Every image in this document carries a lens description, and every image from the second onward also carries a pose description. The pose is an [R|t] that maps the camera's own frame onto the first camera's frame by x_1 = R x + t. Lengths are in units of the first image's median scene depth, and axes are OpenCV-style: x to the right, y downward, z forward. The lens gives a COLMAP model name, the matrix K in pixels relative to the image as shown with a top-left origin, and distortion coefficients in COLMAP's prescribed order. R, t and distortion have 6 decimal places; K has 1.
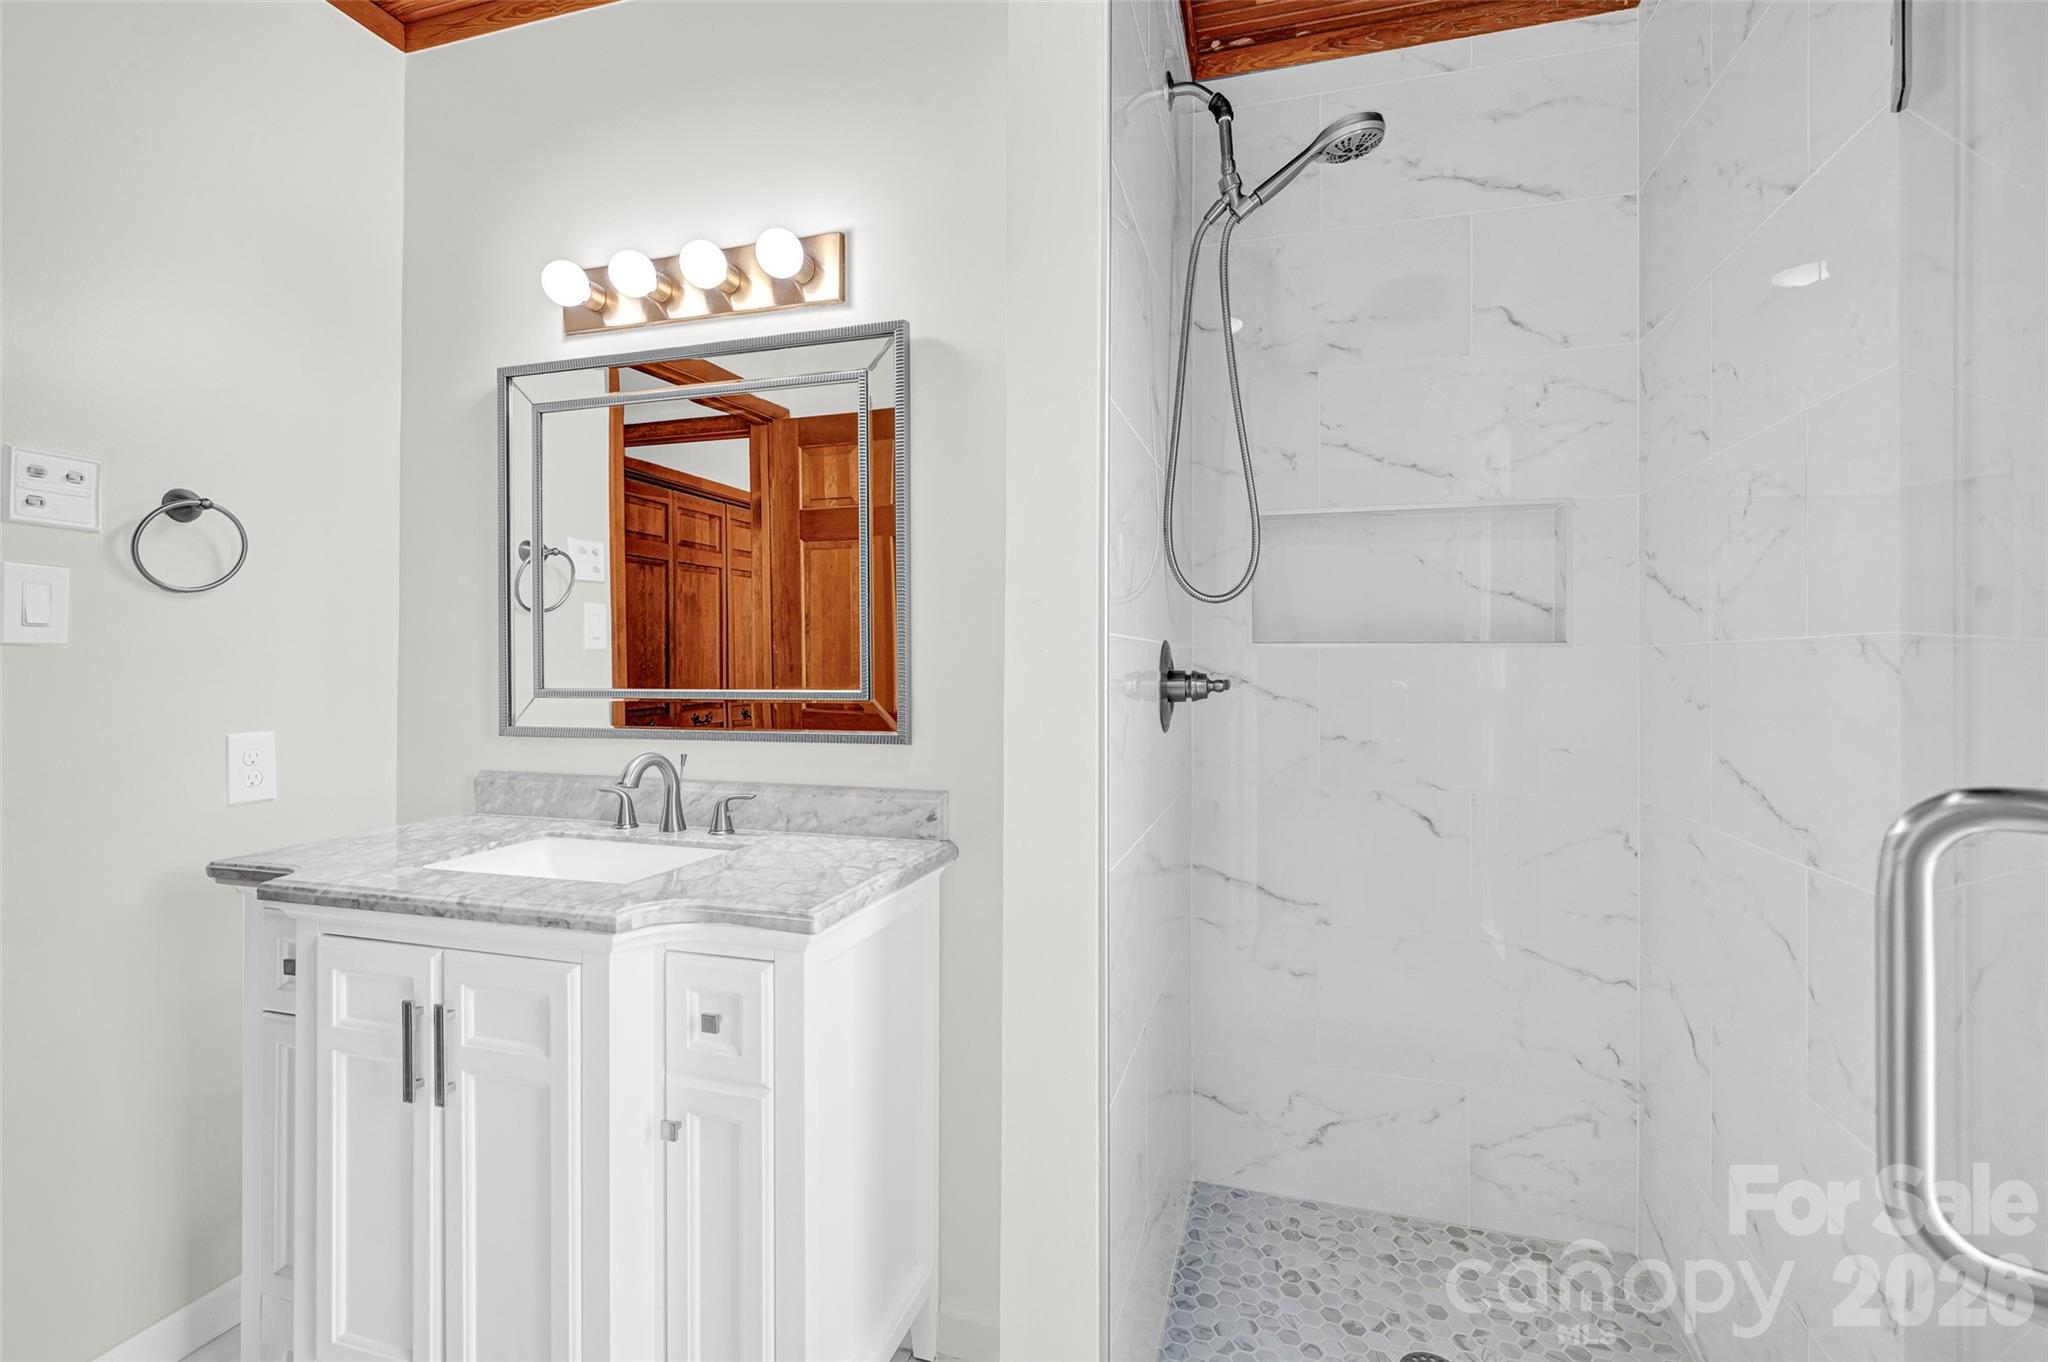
lens RADIAL K [[919.9, 0, 1017.3], [0, 919.9, 668.1], [0, 0, 1]] dist [0.003381, 0.000773]
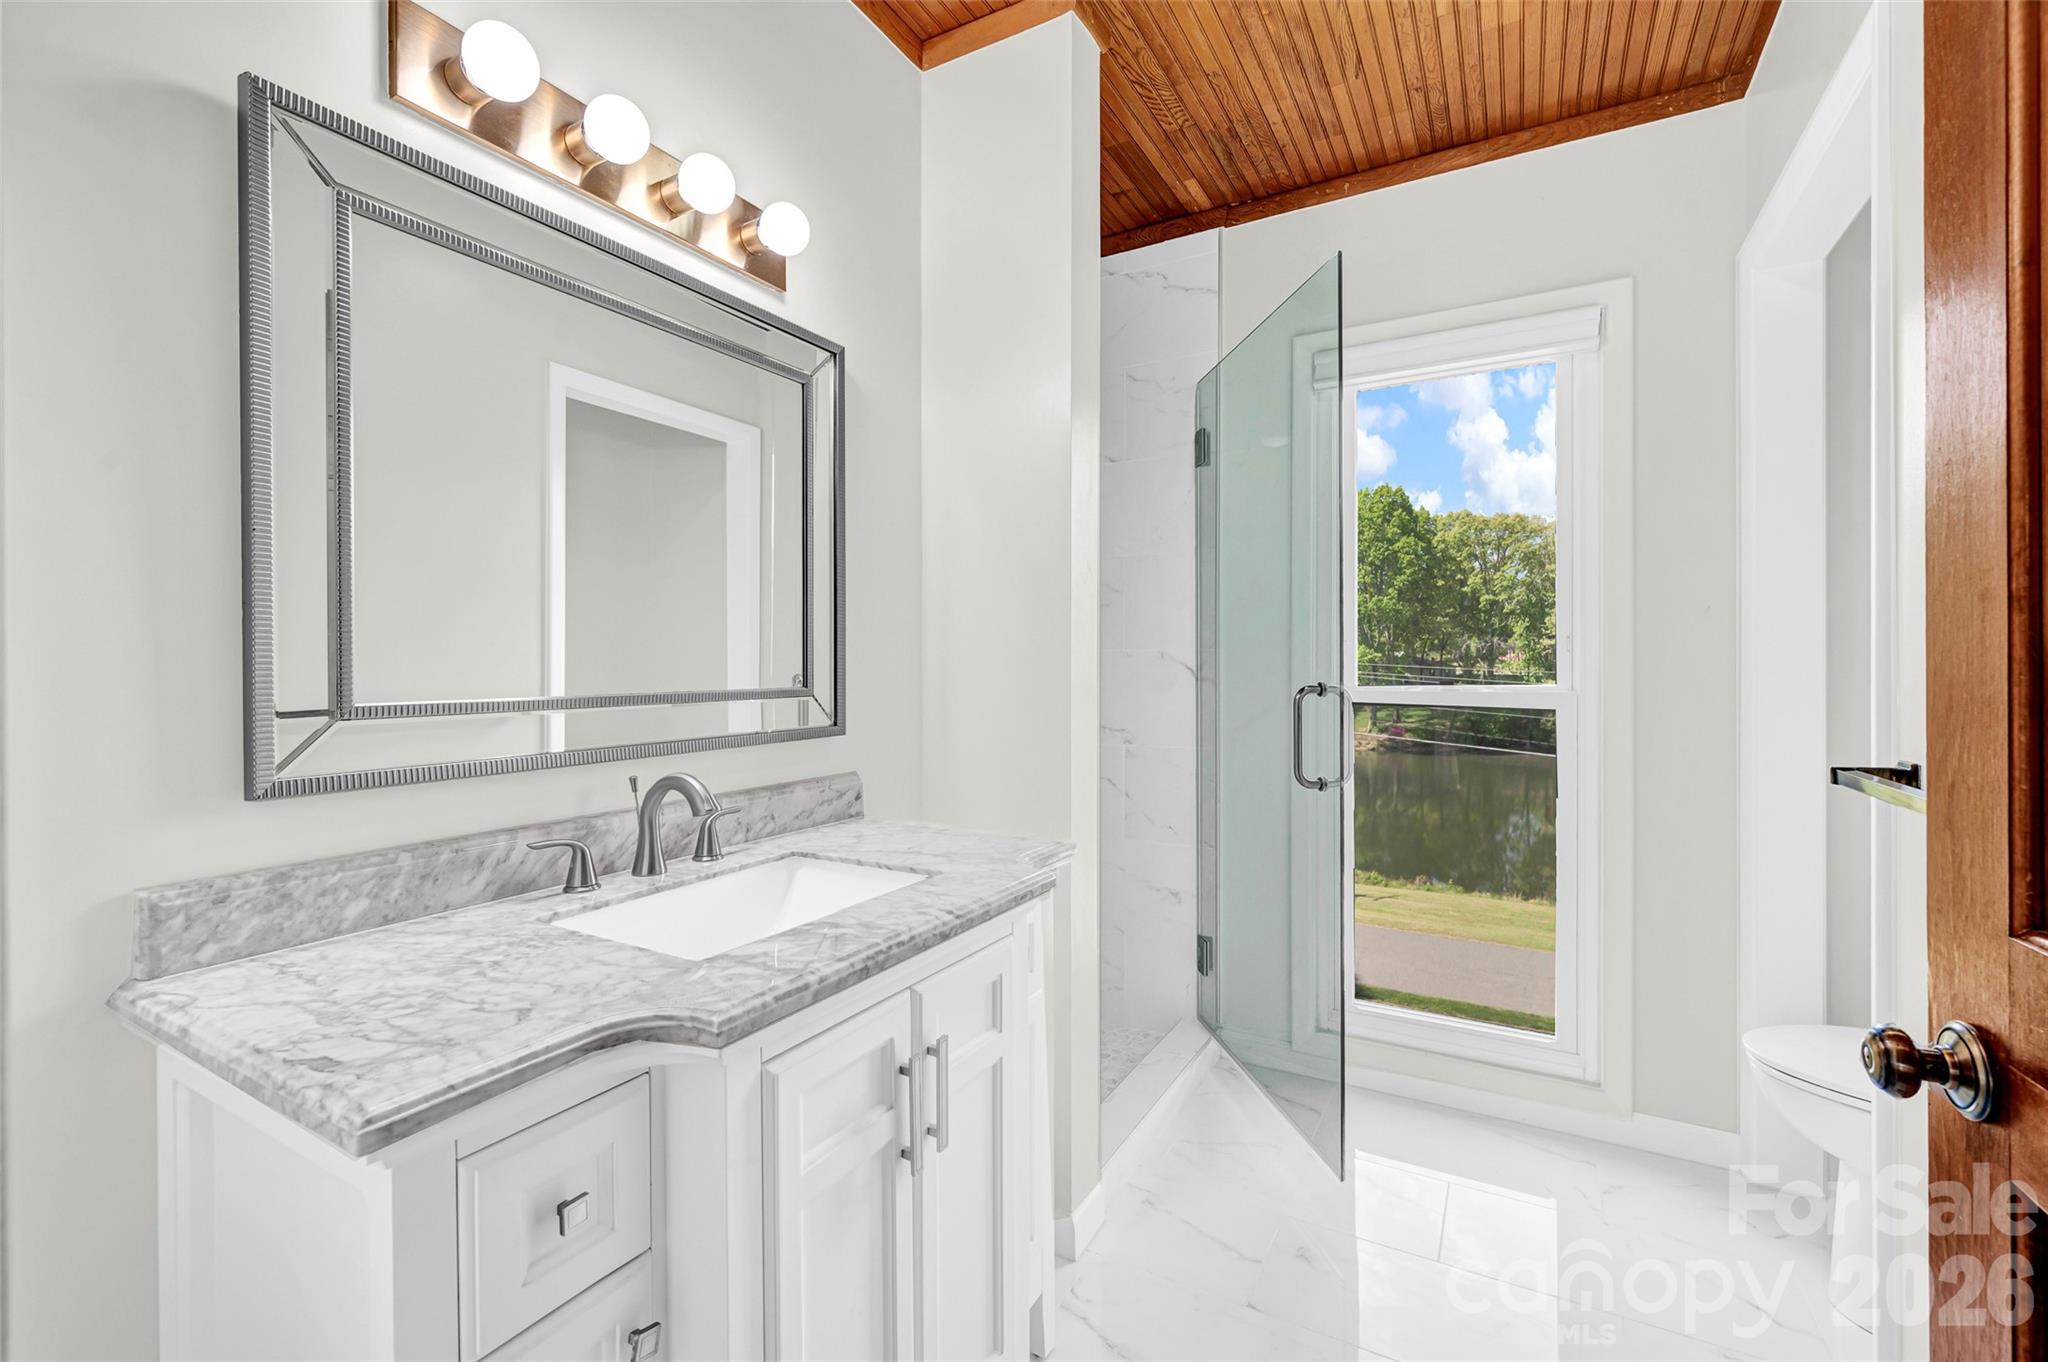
lens RADIAL K [[872.7, 0, 1023.3], [0, 872.7, 676.2], [0, 0, 1]] dist [0.000846, -0.000075]
pose [[0.220443, -0.012648, 0.975318, -1.051861], [0.009548, 0.999896, 0.010808, 0.004459], [-0.975353, 0.006929, 0.220541, 0.542175]]
